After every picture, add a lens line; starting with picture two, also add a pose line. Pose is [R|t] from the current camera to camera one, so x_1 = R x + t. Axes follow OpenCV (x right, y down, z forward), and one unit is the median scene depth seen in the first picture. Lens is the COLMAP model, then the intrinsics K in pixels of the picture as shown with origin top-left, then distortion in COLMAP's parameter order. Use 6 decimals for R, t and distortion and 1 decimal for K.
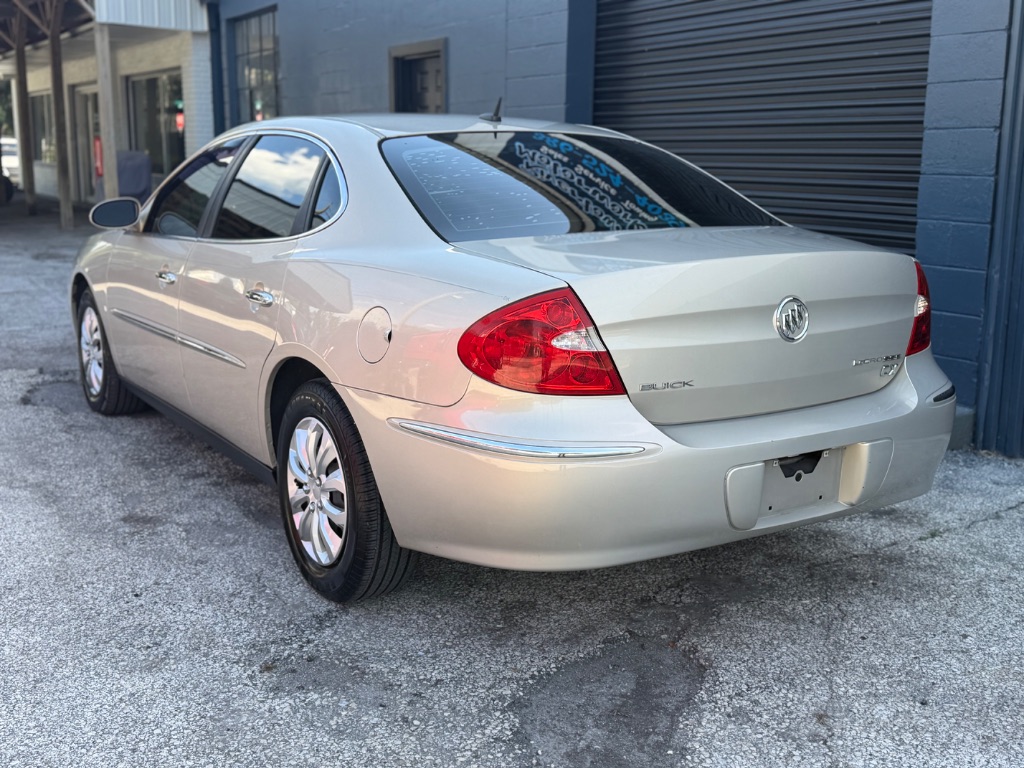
lens RADIAL K [[1130.4, 0, 513.9], [0, 1130.4, 388.8], [0, 0, 1]] dist [0.042688, 0.000000]
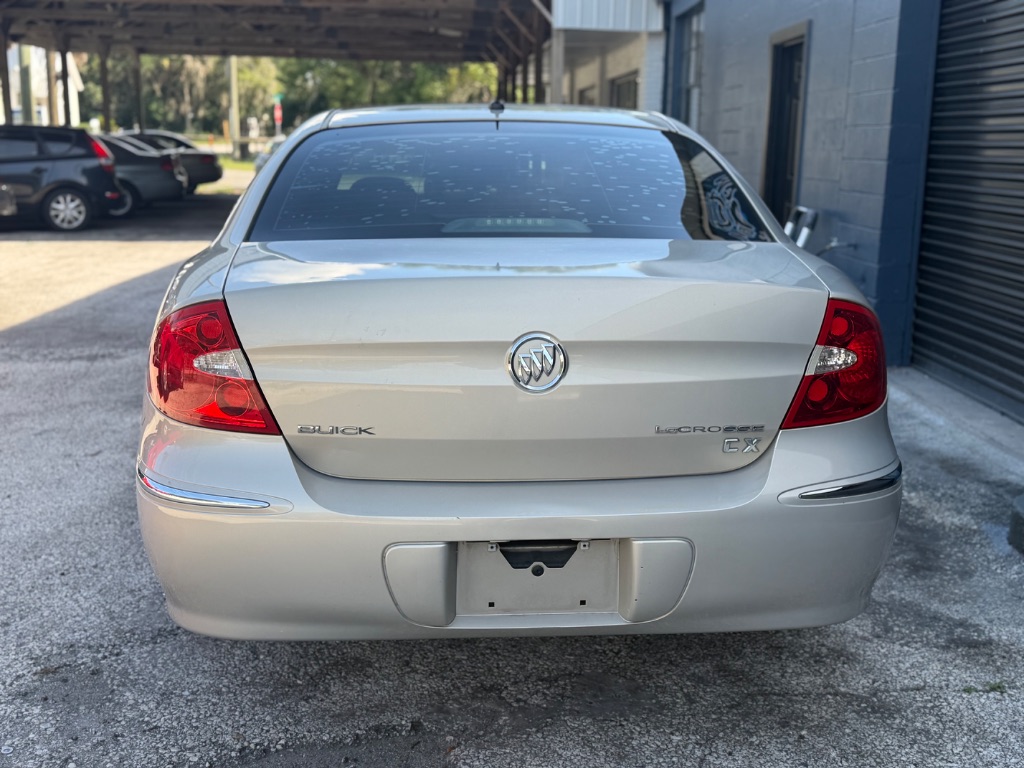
lens RADIAL K [[1130.4, 0, 516.2], [0, 1130.4, 391.1], [0, 0, 1]] dist [0.042688, 0.000000]
pose [[0.873596, 0.097996, -0.476683, 0.502632], [-0.097314, 0.994909, 0.026189, -0.051076], [0.476823, 0.023510, 0.878685, 0.282032]]
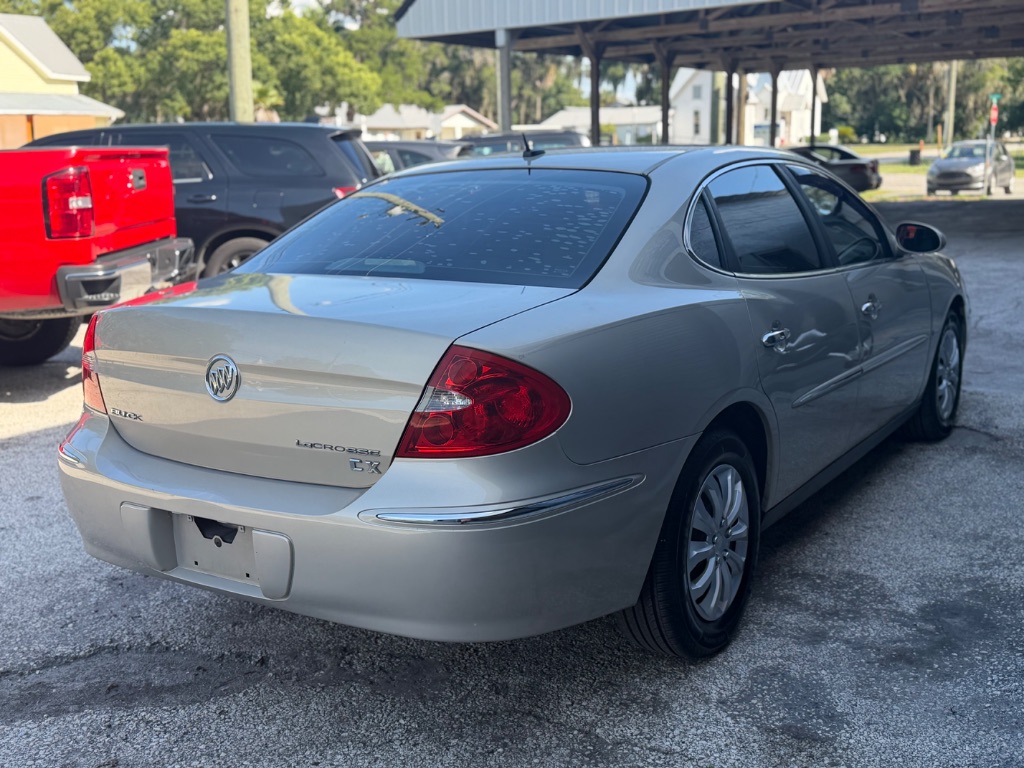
lens RADIAL K [[1130.4, 0, 512.5], [0, 1130.4, 381.8], [0, 0, 1]] dist [0.042688, 0.000000]
pose [[0.409029, 0.157734, -0.898785, 1.022011], [-0.160780, 0.981996, 0.099168, -0.162518], [0.898245, 0.103944, 0.427026, 0.684059]]
